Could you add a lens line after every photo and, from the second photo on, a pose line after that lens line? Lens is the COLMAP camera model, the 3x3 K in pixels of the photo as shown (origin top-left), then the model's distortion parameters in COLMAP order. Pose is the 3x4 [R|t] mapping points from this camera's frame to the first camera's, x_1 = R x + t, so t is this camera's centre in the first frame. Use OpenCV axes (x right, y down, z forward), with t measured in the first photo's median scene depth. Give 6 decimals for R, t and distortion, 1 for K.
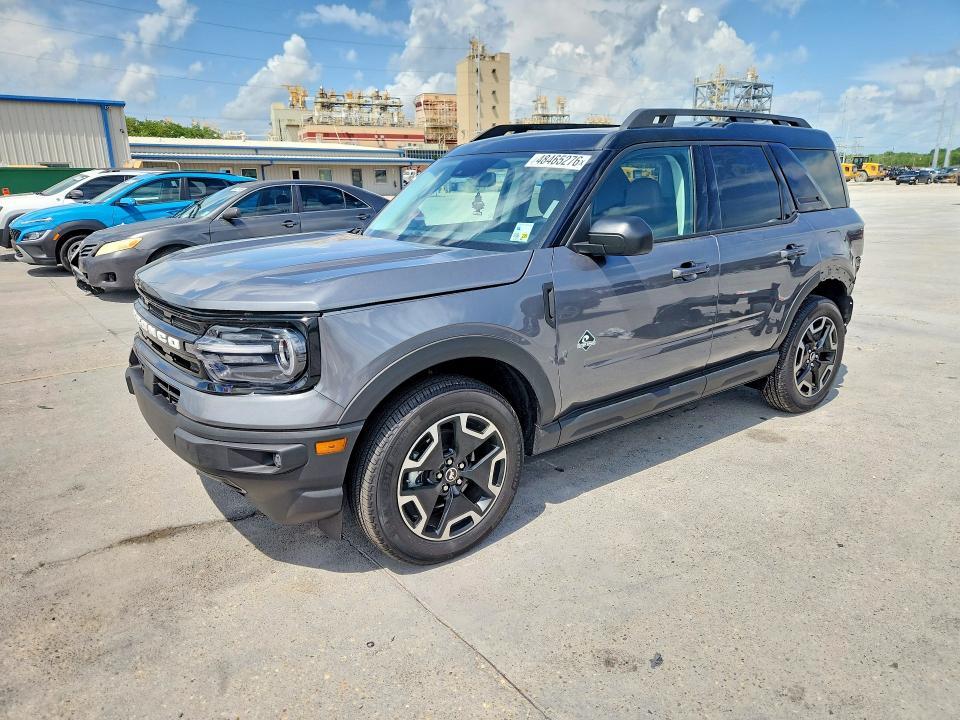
lens RADIAL K [[659.0, 0, 484.7], [0, 659.0, 358.0], [0, 0, 1]] dist [0.032311, -0.018952]
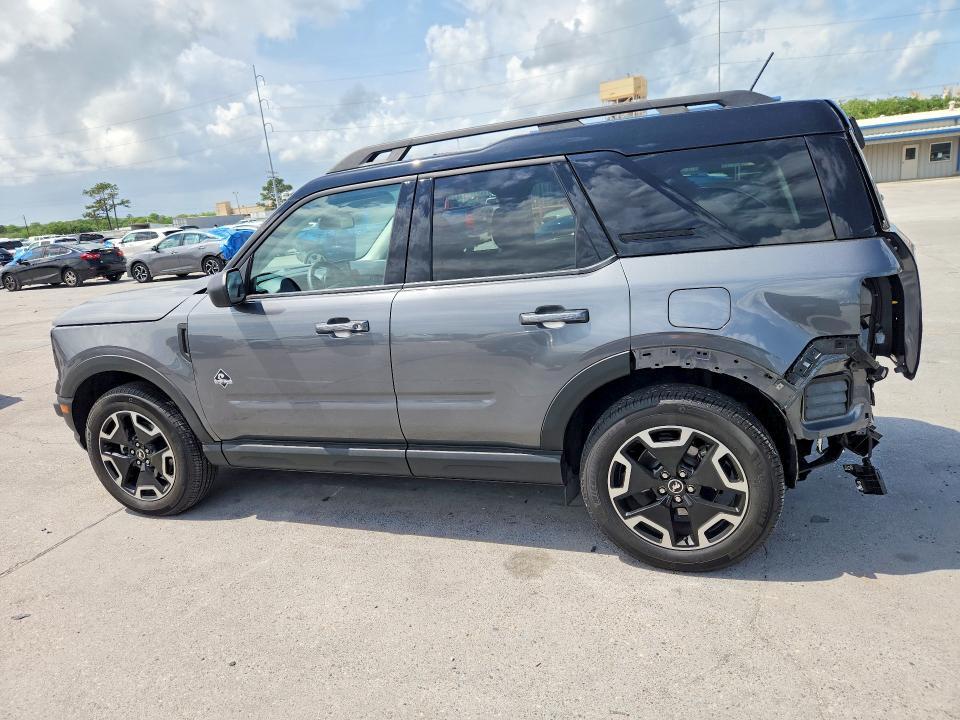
lens RADIAL K [[642.3, 0, 484.7], [0, 642.3, 367.2], [0, 0, 1]] dist [-0.008292, -0.003282]
pose [[0.555919, 0.175096, -0.812585, 1.109588], [-0.136559, 0.983518, 0.118503, -0.203107], [0.819942, 0.045088, 0.570668, 0.655443]]
